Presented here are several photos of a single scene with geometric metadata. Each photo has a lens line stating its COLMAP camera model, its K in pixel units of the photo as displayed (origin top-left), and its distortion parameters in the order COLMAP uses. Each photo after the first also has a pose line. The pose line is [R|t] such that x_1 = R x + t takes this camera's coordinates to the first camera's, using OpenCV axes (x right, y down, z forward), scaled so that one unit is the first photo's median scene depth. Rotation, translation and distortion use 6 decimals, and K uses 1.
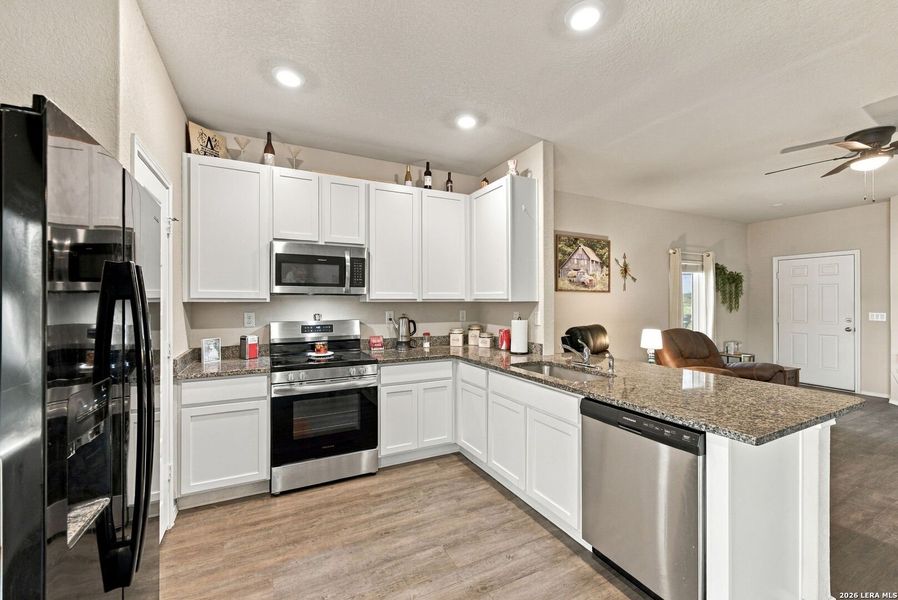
lens RADIAL K [[367.1, 0, 447.5], [0, 367.1, 302.2], [0, 0, 1]] dist [-0.001862, -0.000098]
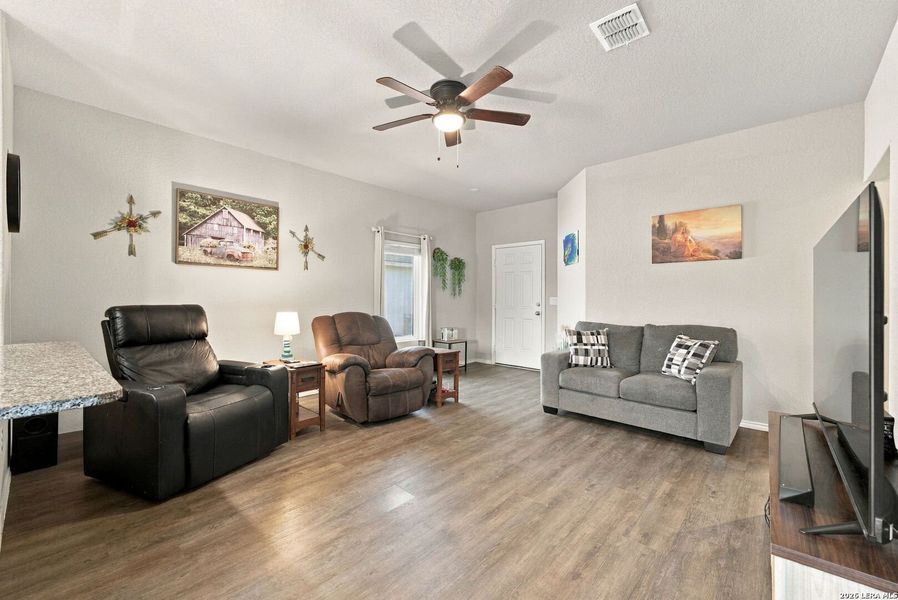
lens RADIAL K [[367.1, 0, 448.6], [0, 367.1, 298.0], [0, 0, 1]] dist [-0.001862, -0.000098]
pose [[0.934835, 0.007293, 0.355008, 0.517609], [-0.008145, 0.999966, 0.000904, 0.033594], [-0.354989, -0.003737, 0.934863, 0.090894]]
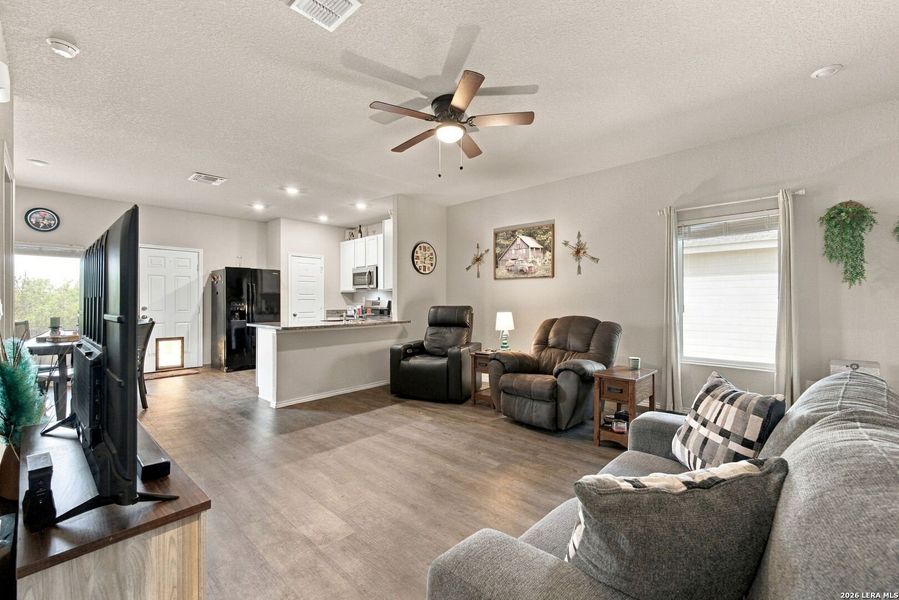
lens RADIAL K [[367.5, 0, 446.8], [0, 367.5, 299.0], [0, 0, 1]] dist [-0.001862, -0.000098]
pose [[0.353884, -0.001236, -0.935289, 1.270143], [0.000720, 0.999999, -0.001050, 0.031472], [0.935289, -0.000302, 0.353884, 0.404620]]
